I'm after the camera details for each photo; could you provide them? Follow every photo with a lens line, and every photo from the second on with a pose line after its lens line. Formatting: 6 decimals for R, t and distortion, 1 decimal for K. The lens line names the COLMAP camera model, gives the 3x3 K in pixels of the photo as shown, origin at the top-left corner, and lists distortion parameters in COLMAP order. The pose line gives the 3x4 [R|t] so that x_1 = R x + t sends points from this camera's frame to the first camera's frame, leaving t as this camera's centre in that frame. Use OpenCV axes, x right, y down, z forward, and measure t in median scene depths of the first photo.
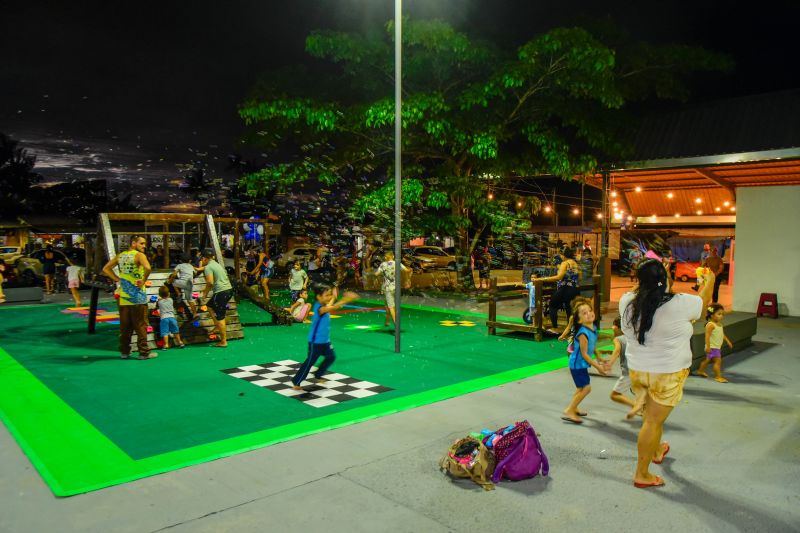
lens RADIAL K [[566.7, 0, 401.8], [0, 566.7, 301.6], [0, 0, 1]] dist [-0.095423, 0.006403]
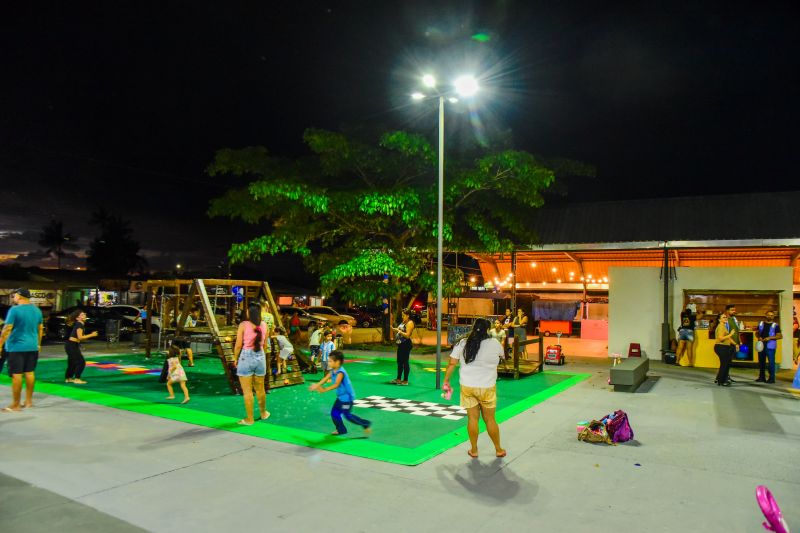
lens RADIAL K [[547.8, 0, 401.3], [0, 547.8, 309.7], [0, 0, 1]] dist [-0.096830, 0.000437]
pose [[0.960232, 0.009467, 0.279044, -0.291639], [0.015209, 0.996168, -0.086130, 0.008512], [-0.278790, 0.086949, 0.956408, -0.151959]]
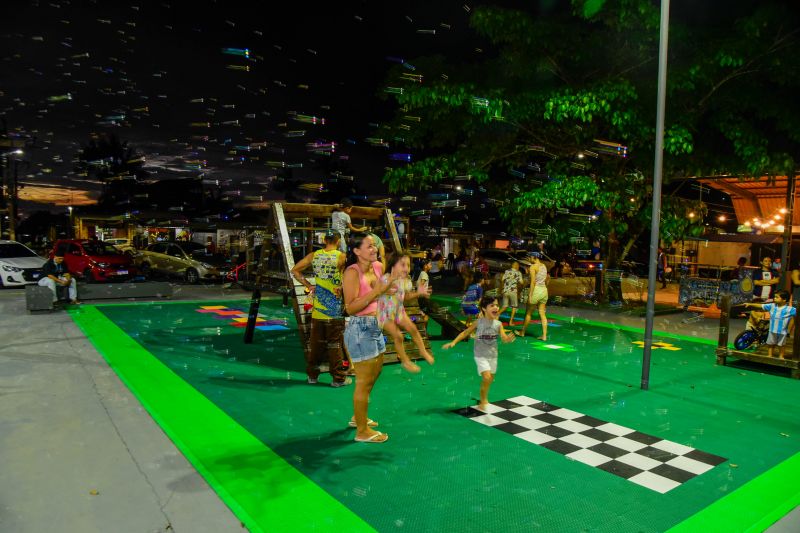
lens RADIAL K [[553.4, 0, 387.1], [0, 553.4, 293.0], [0, 0, 1]] dist [-0.167952, 0.152539]
pose [[0.988691, 0.038008, -0.145067, -0.163116], [-0.040003, 0.999141, -0.010859, -0.014038], [0.144530, 0.016539, 0.989362, 0.129174]]
